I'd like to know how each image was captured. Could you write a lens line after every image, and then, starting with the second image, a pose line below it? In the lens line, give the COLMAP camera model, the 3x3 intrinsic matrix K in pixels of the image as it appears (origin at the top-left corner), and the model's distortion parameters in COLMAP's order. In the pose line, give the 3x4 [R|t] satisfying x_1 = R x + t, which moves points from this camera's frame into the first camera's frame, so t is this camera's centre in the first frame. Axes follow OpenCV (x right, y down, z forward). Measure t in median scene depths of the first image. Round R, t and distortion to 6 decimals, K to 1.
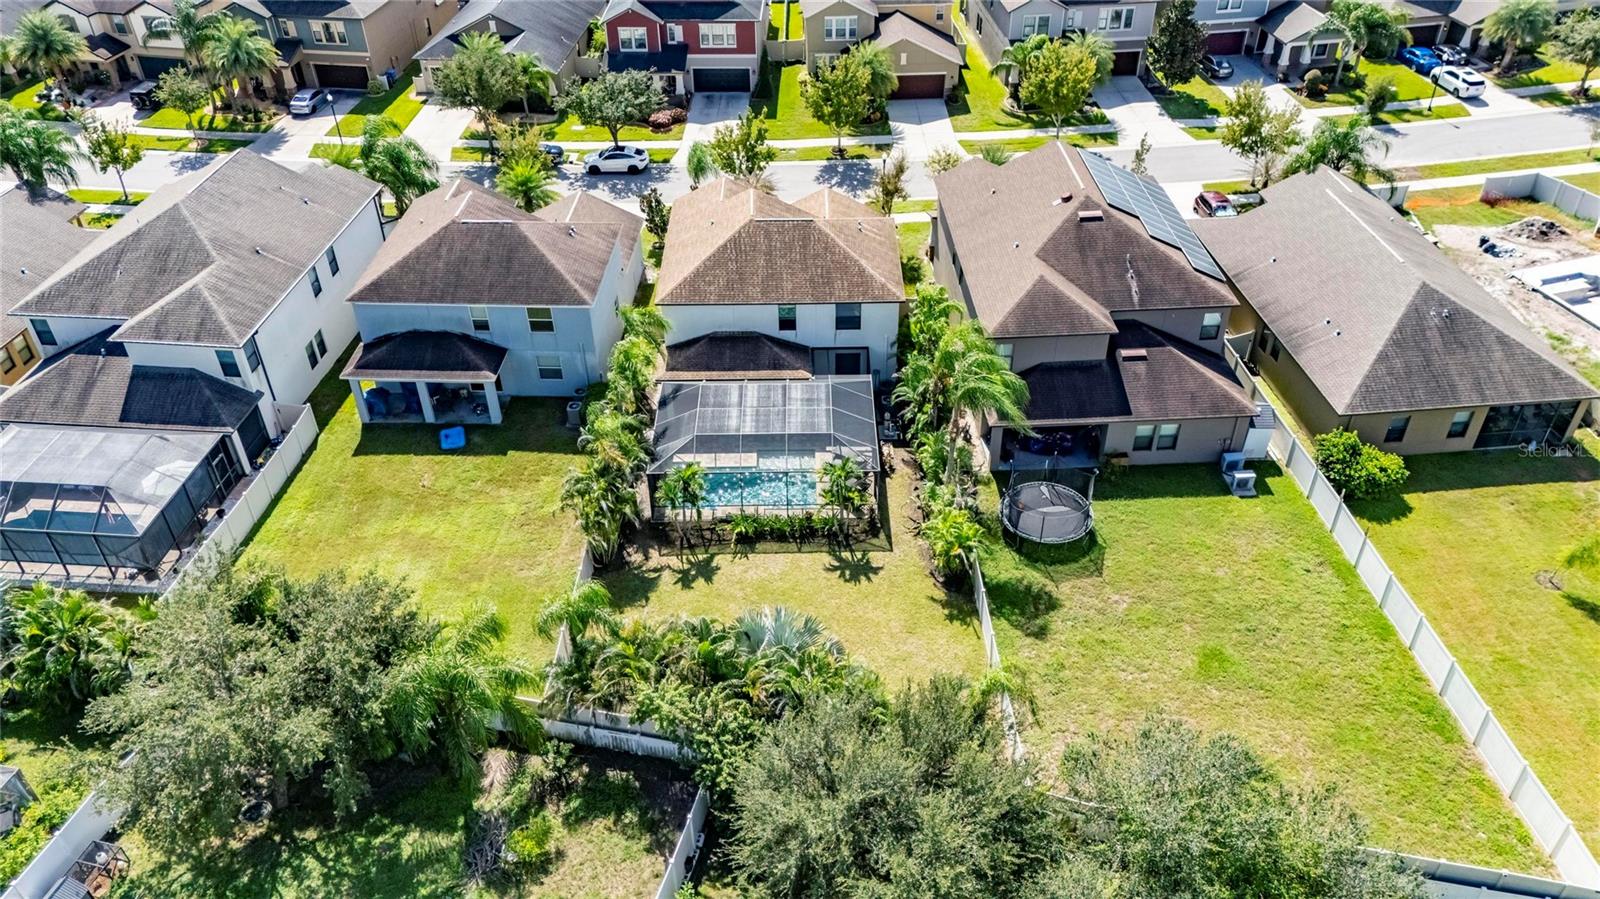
lens RADIAL K [[1178.4, 0, 794.5], [0, 1178.4, 454.3], [0, 0, 1]] dist [0.054636, -0.046421]
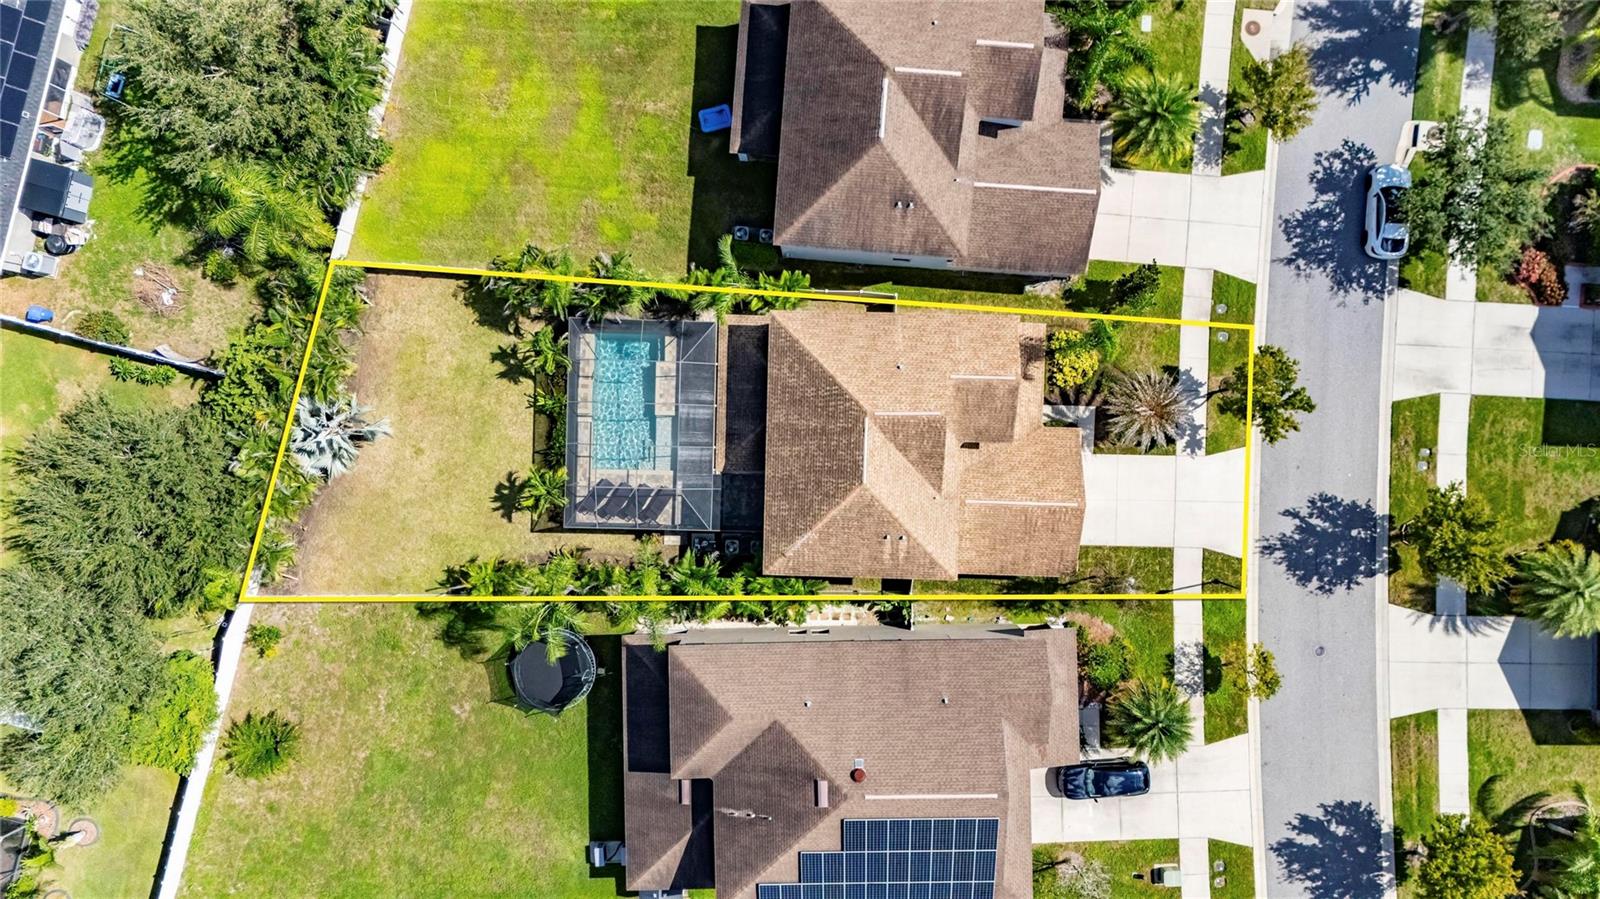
lens RADIAL K [[1178.4, 0, 796.5], [0, 1178.4, 444.7], [0, 0, 1]] dist [0.054636, -0.046421]
pose [[-0.024581, 0.999388, 0.024902, -0.033620], [-0.600524, -0.034676, 0.798855, -0.878141], [0.799229, 0.004682, 0.601008, 0.440798]]
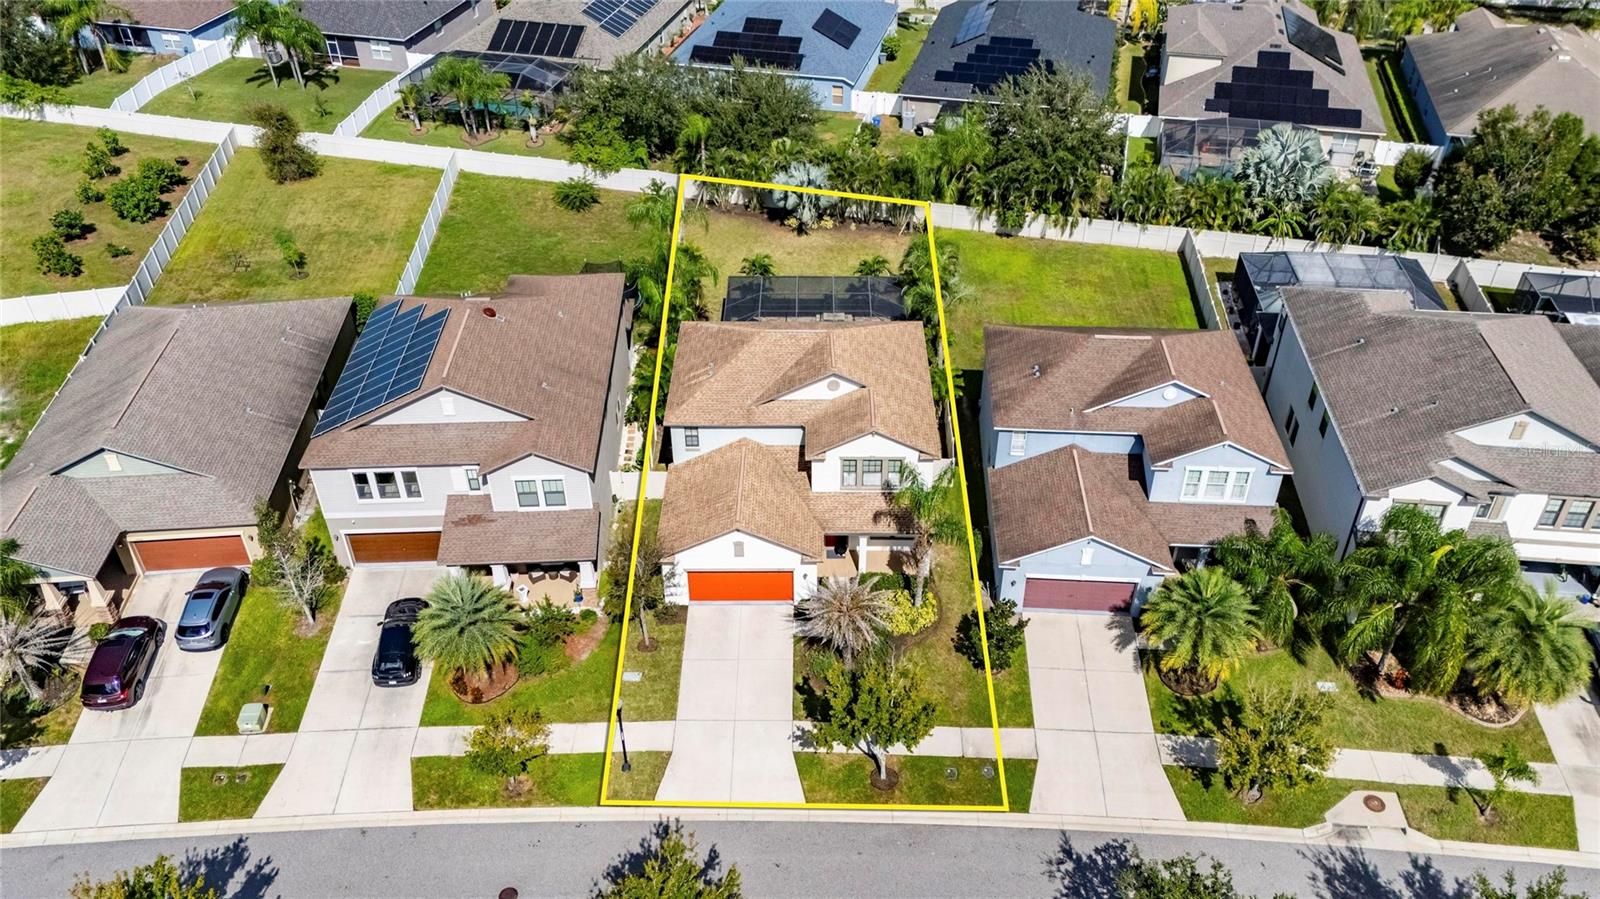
lens RADIAL K [[1178.4, 0, 806.6], [0, 1178.4, 465.6], [0, 0, 1]] dist [0.054636, -0.046421]
pose [[-0.999842, 0.010346, 0.014468, -0.029843], [0.016586, 0.248585, 0.968468, -1.075262], [0.006423, 0.968555, -0.248717, 1.351504]]
